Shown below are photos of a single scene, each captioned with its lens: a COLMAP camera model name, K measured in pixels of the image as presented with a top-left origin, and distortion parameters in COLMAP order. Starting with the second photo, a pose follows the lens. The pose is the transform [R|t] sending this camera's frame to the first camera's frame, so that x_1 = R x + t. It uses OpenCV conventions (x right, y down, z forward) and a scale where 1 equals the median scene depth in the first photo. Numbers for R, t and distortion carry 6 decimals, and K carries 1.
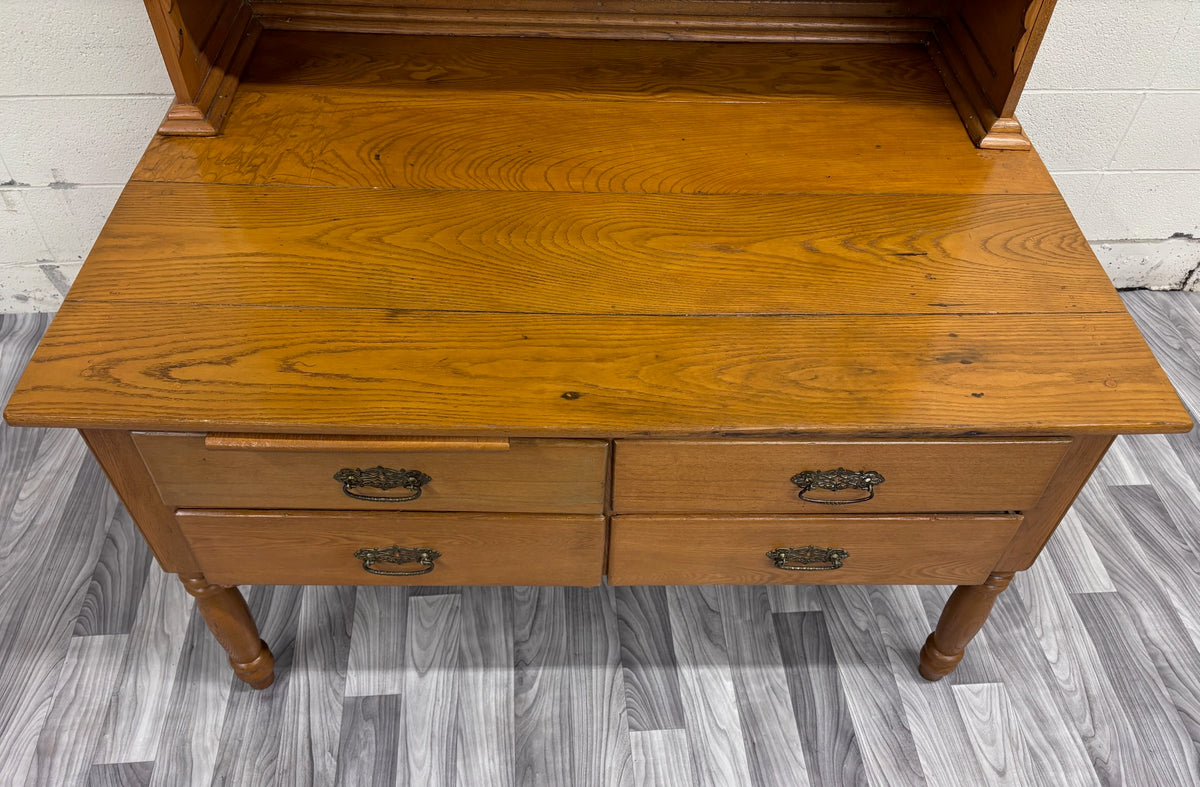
lens RADIAL K [[930.4, 0, 610.7], [0, 930.4, 468.4], [0, 0, 1]] dist [0.031189, -0.003088]
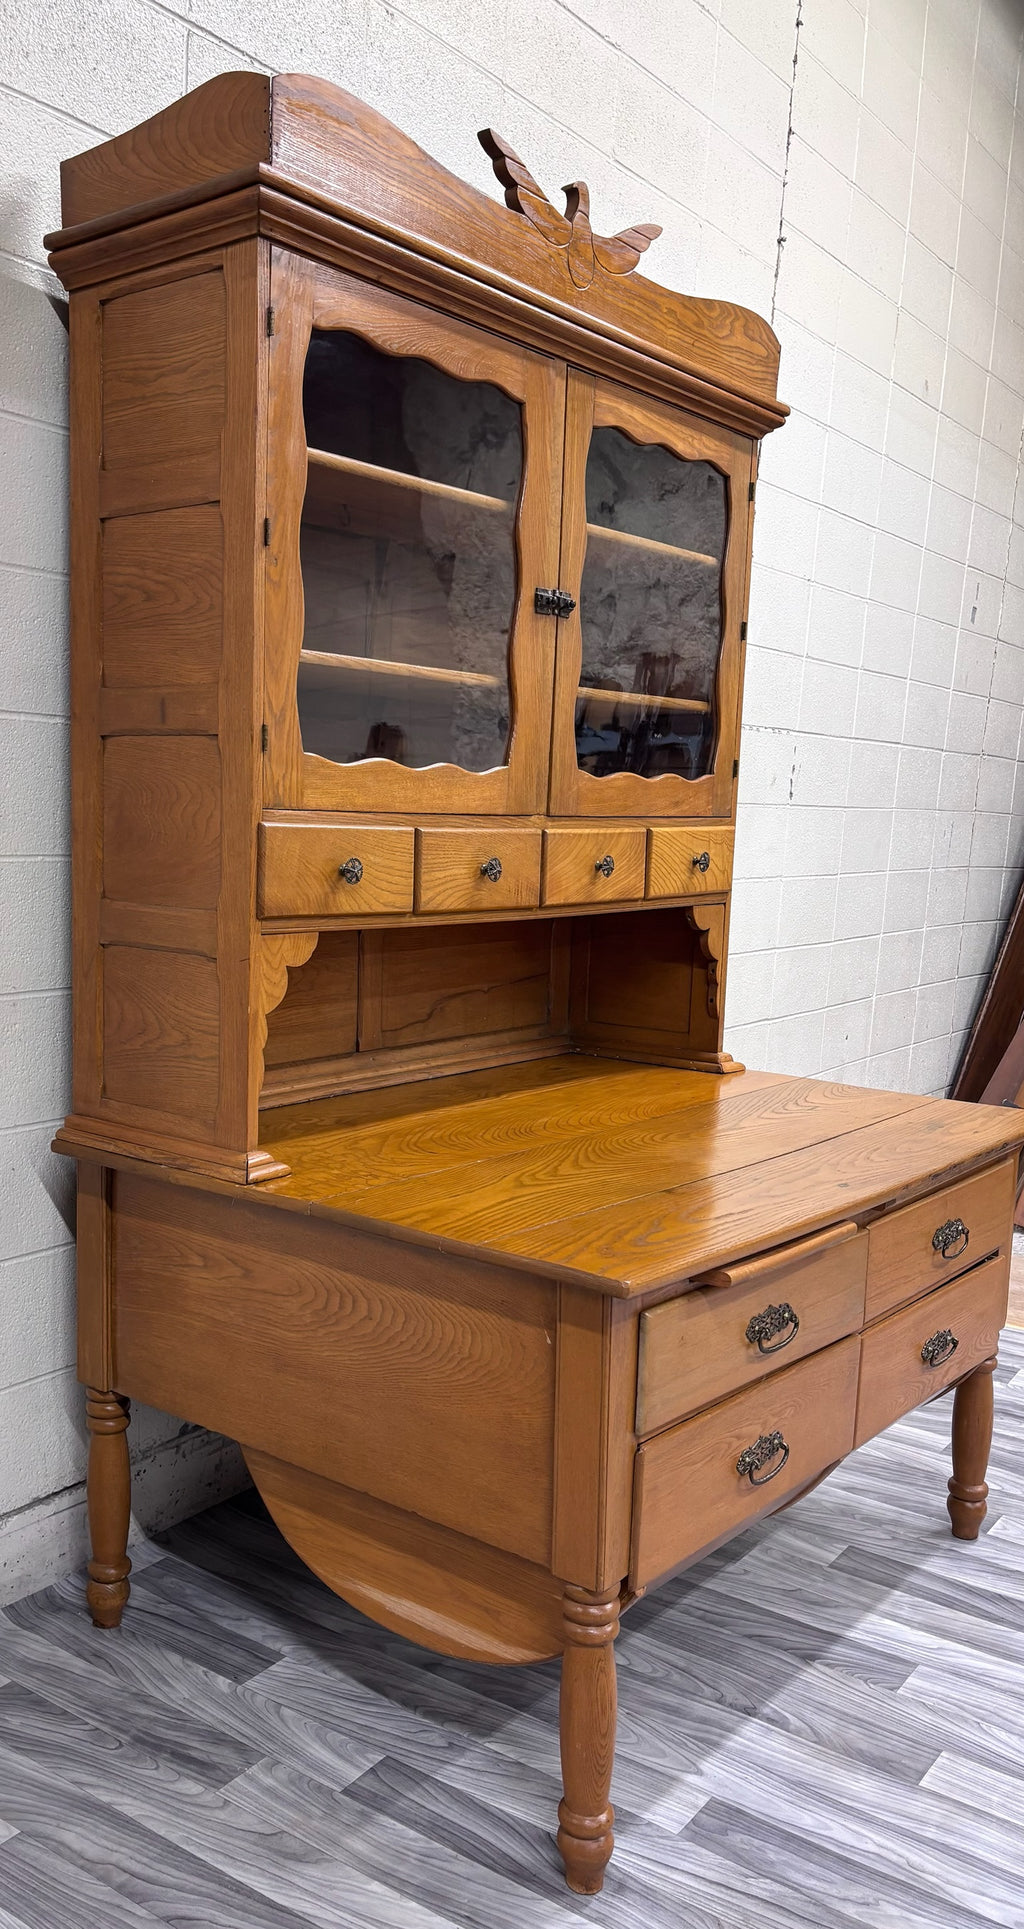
lens RADIAL K [[1524.2, 0, 392.1], [0, 1524.2, 1024.0], [0, 0, 1]] dist [0.068839, -0.061588]
pose [[0.673539, -0.120005, 0.729345, -1.264945], [0.563797, 0.721509, -0.401942, 0.160781], [-0.477994, 0.681926, 0.553623, 0.053290]]
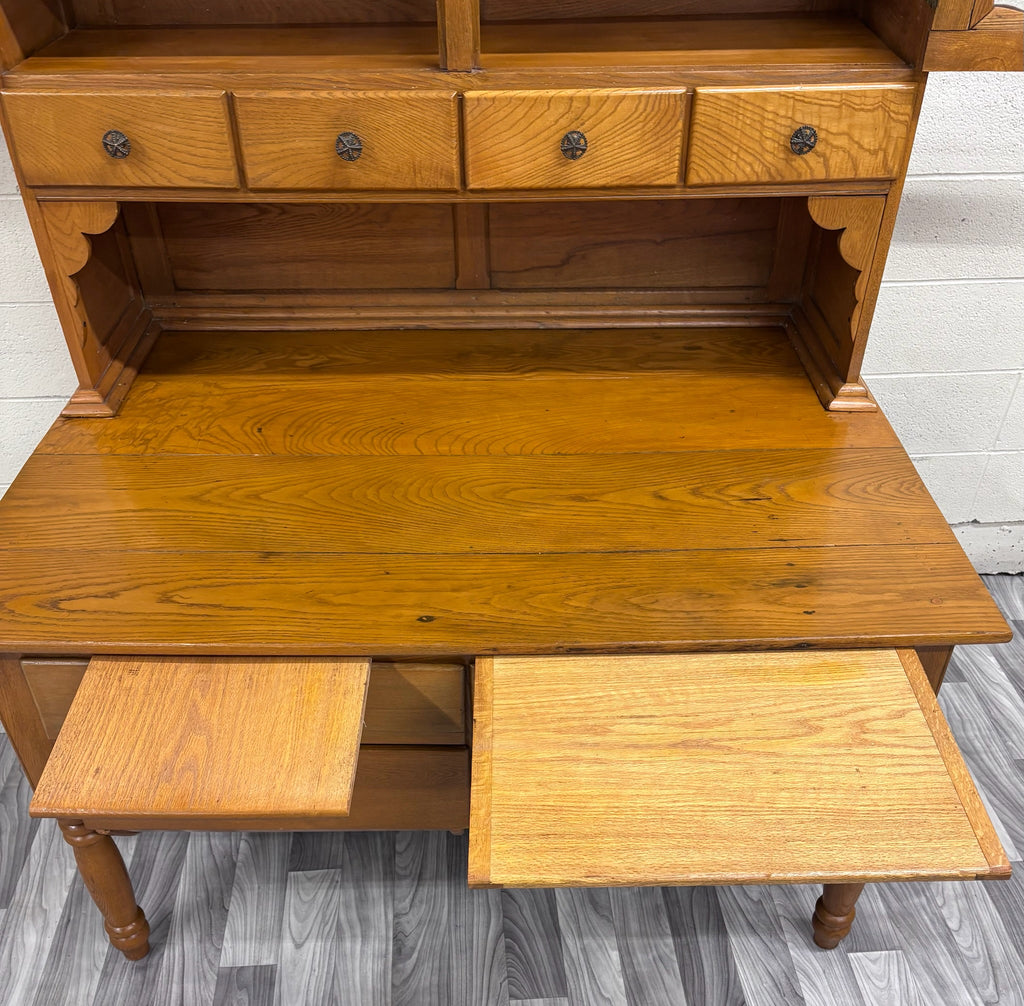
lens RADIAL K [[1046.5, 0, 513.0], [0, 1046.5, 690.3], [0, 0, 1]] dist [0.023444, -0.007320]
pose [[0.999320, -0.018095, -0.032118, 0.067016], [0.013331, 0.989664, -0.142783, 0.125078], [0.034370, 0.142257, 0.989233, -0.125936]]
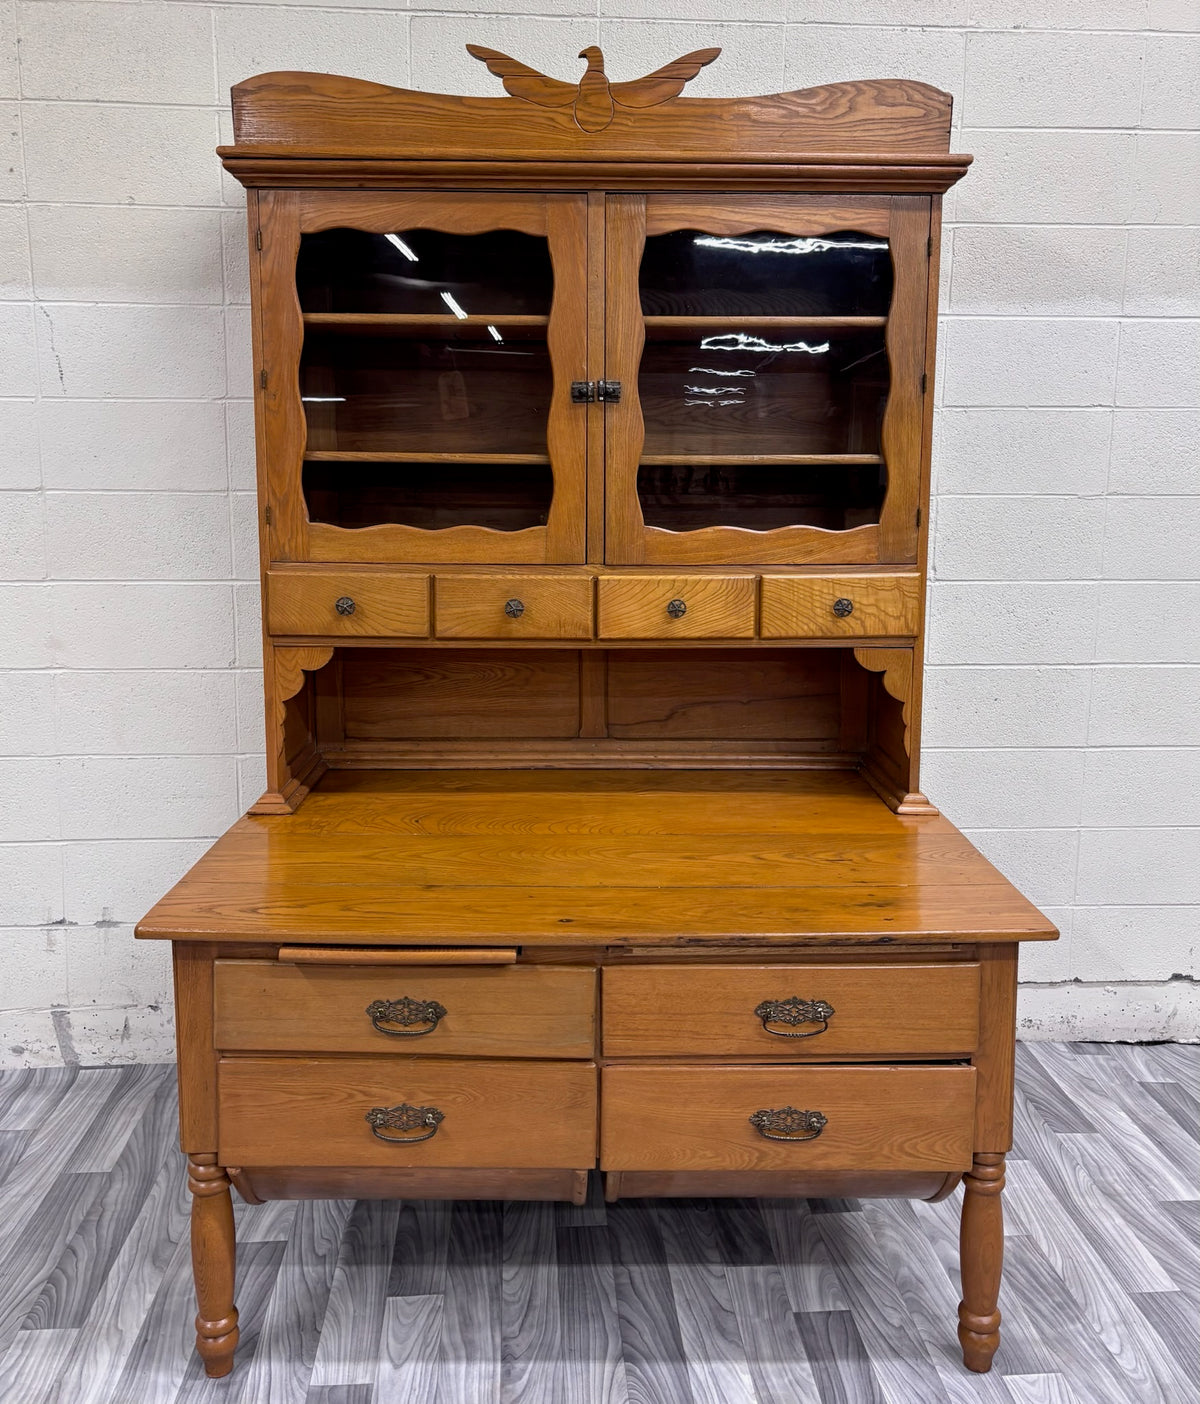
lens RADIAL K [[1225.5, 0, 604.4], [0, 1225.5, 619.6], [0, 0, 1]] dist [0.068459, -0.082622]
pose [[0.999610, -0.025591, -0.011164, 0.027474], [0.011382, 0.738635, -0.674009, 0.533099], [0.025494, 0.673619, 0.738639, -0.369355]]
